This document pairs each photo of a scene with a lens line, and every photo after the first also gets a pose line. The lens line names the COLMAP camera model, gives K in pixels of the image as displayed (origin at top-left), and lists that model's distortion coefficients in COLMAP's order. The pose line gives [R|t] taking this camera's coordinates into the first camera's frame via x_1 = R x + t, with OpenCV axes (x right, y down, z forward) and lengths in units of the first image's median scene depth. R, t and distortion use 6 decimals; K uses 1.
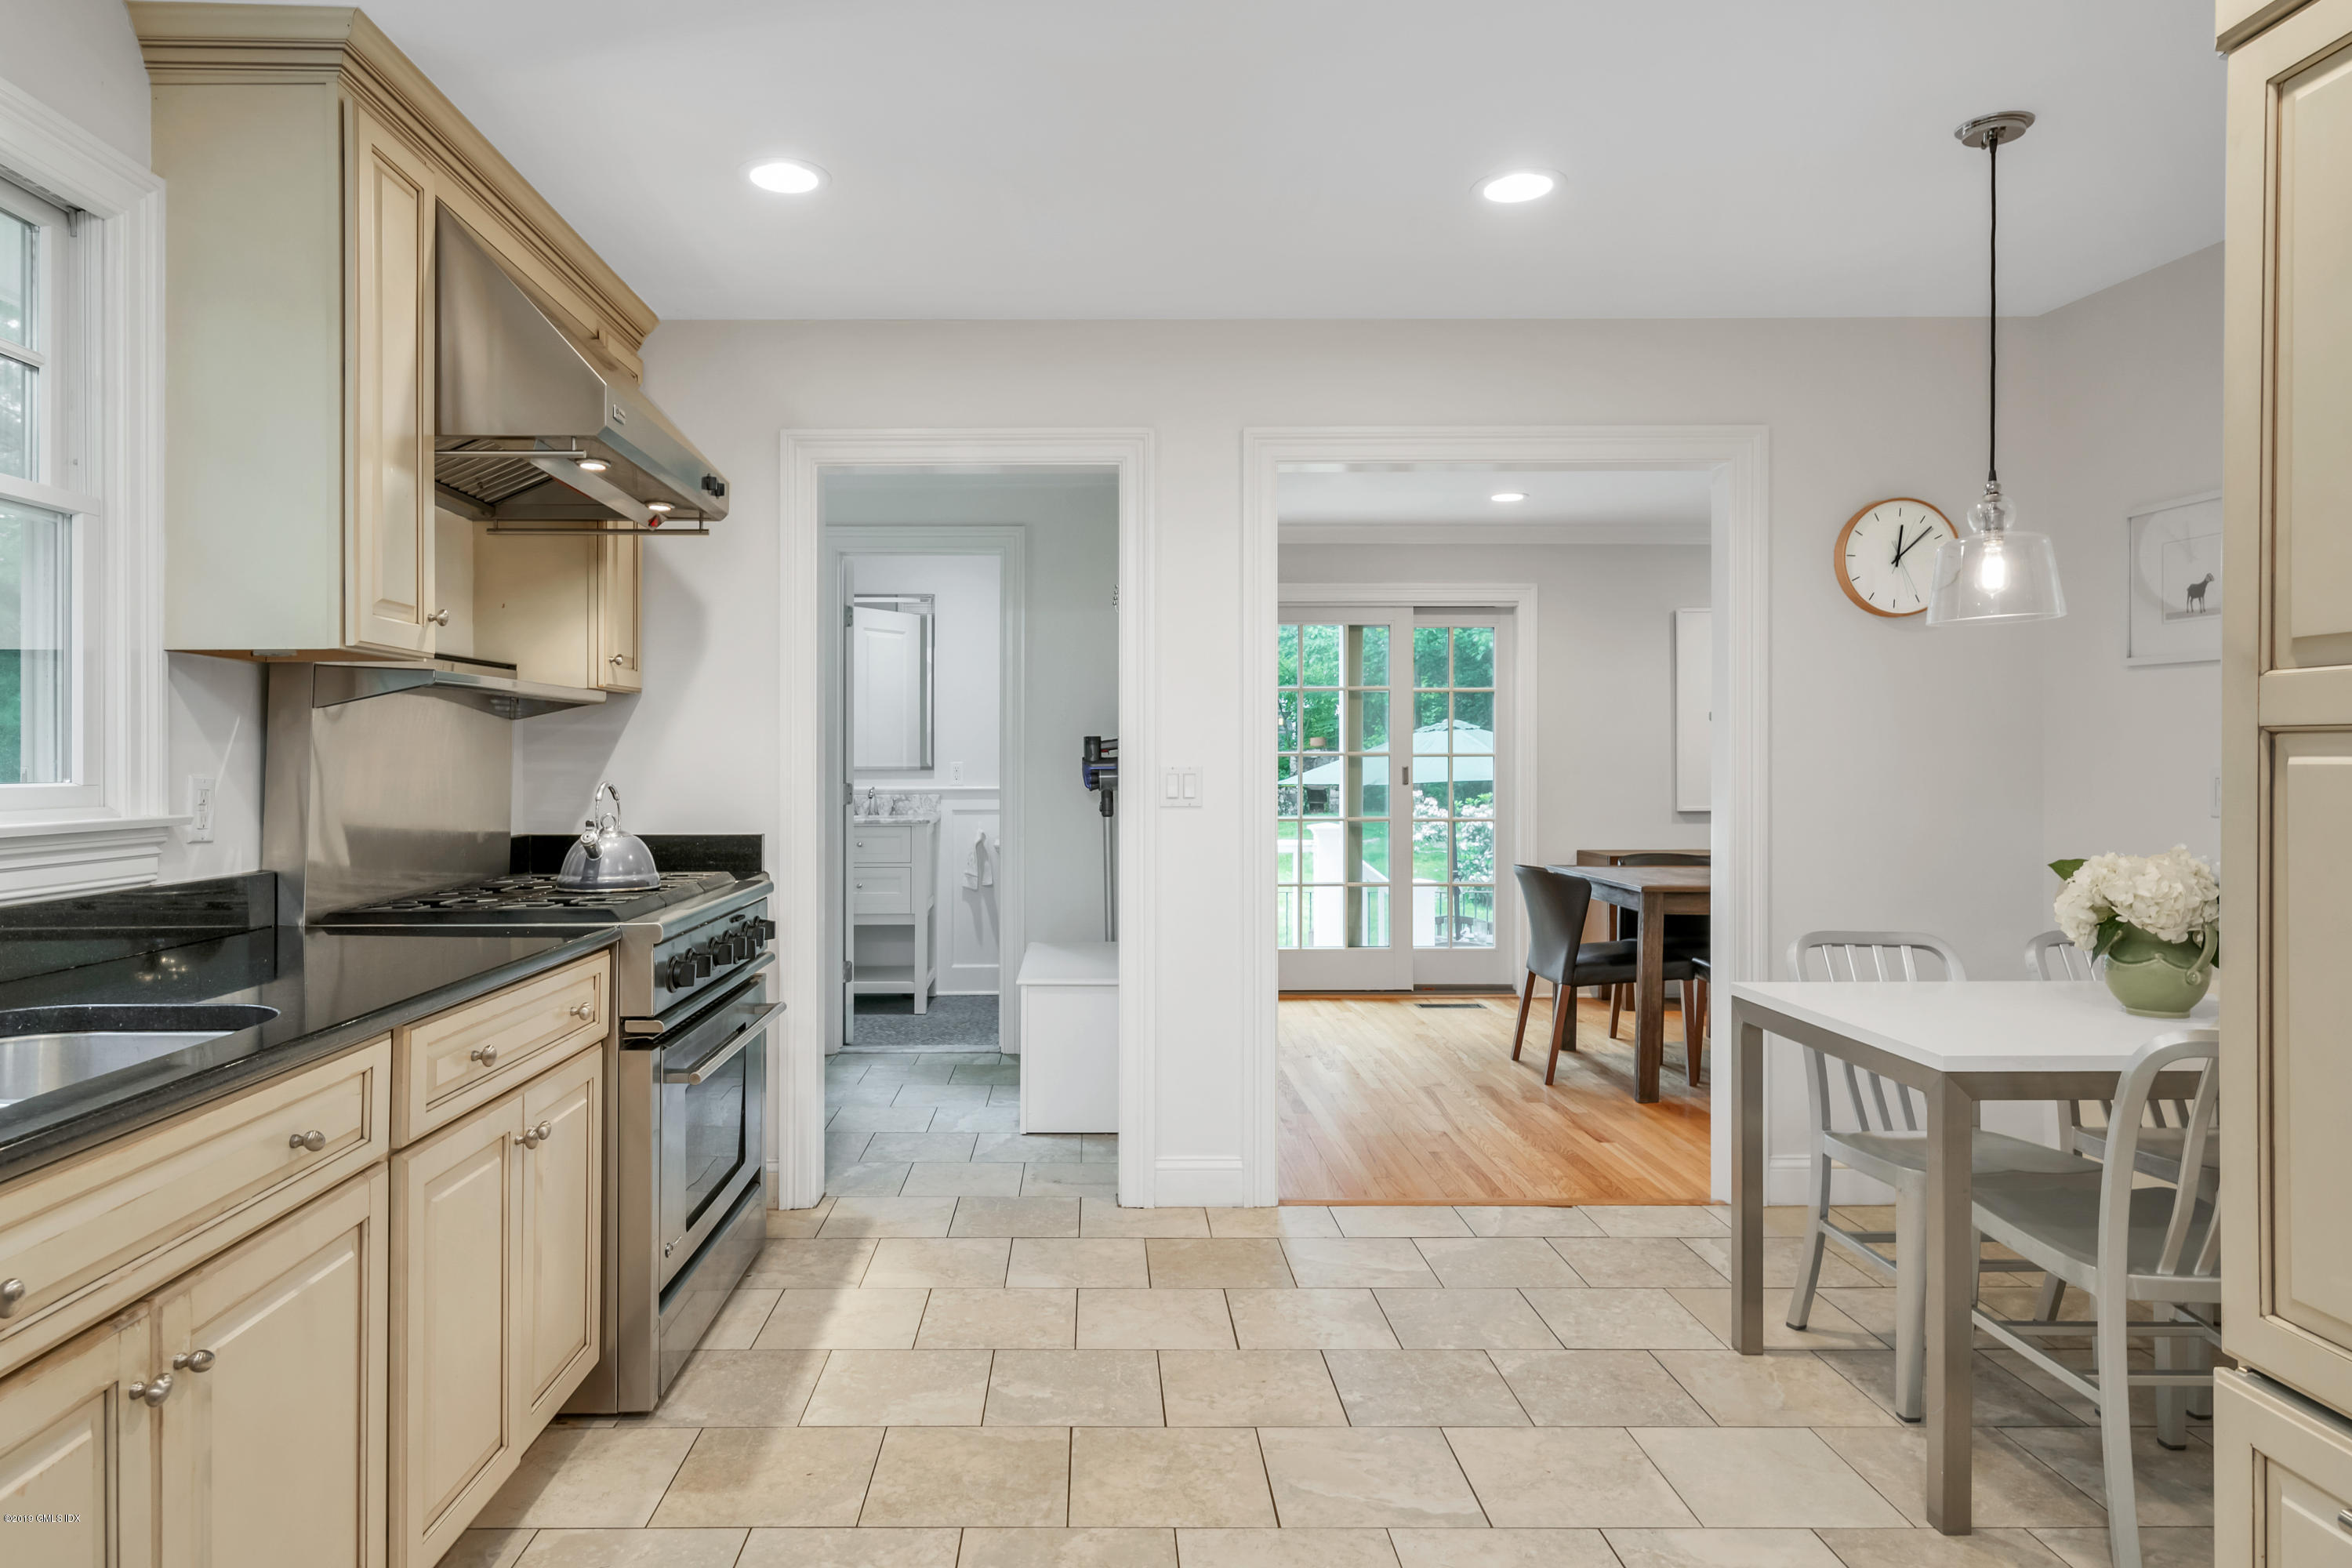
lens RADIAL K [[1334.7, 0, 1165.8], [0, 1334.7, 766.6], [0, 0, 1]] dist [-0.000104, -0.000066]
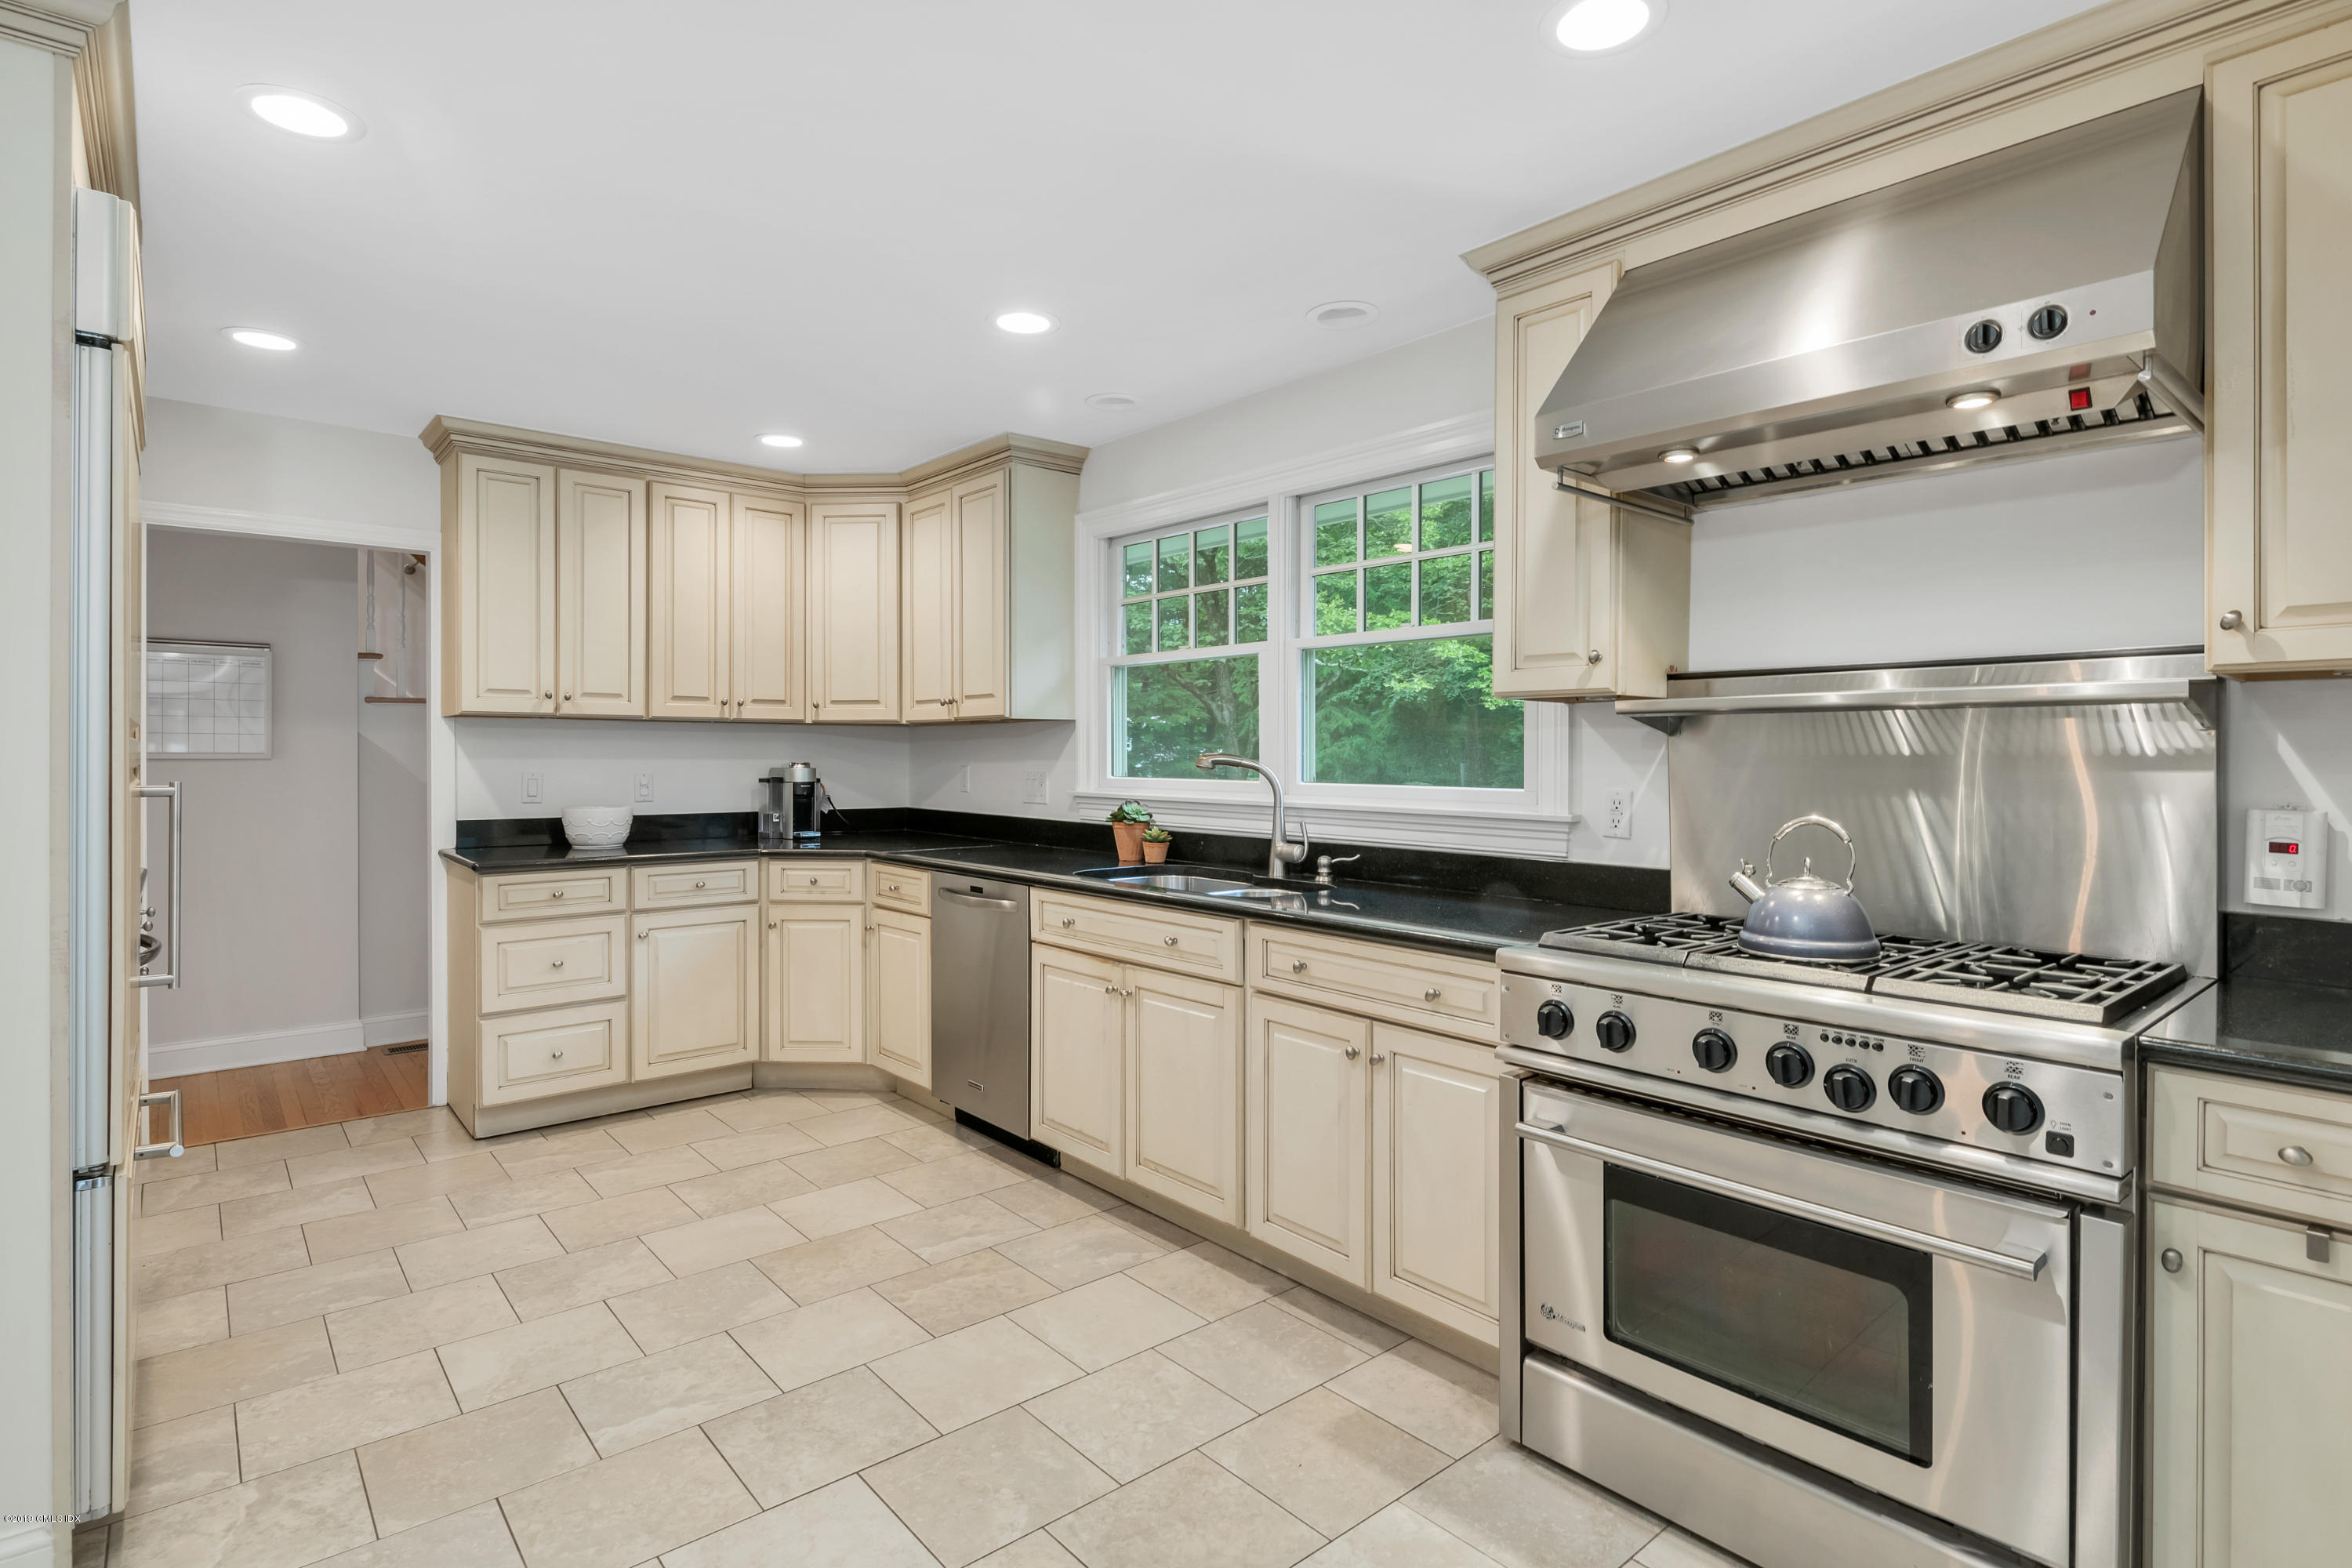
lens RADIAL K [[1174.9, 0, 1163.2], [0, 1174.9, 763.2], [0, 0, 1]] dist [-0.001962, -0.001004]
pose [[-0.800417, 0.003165, -0.599435, 0.387266], [-0.004186, 0.999932, 0.010869, -0.032273], [0.599429, 0.011209, -0.800349, 1.743176]]
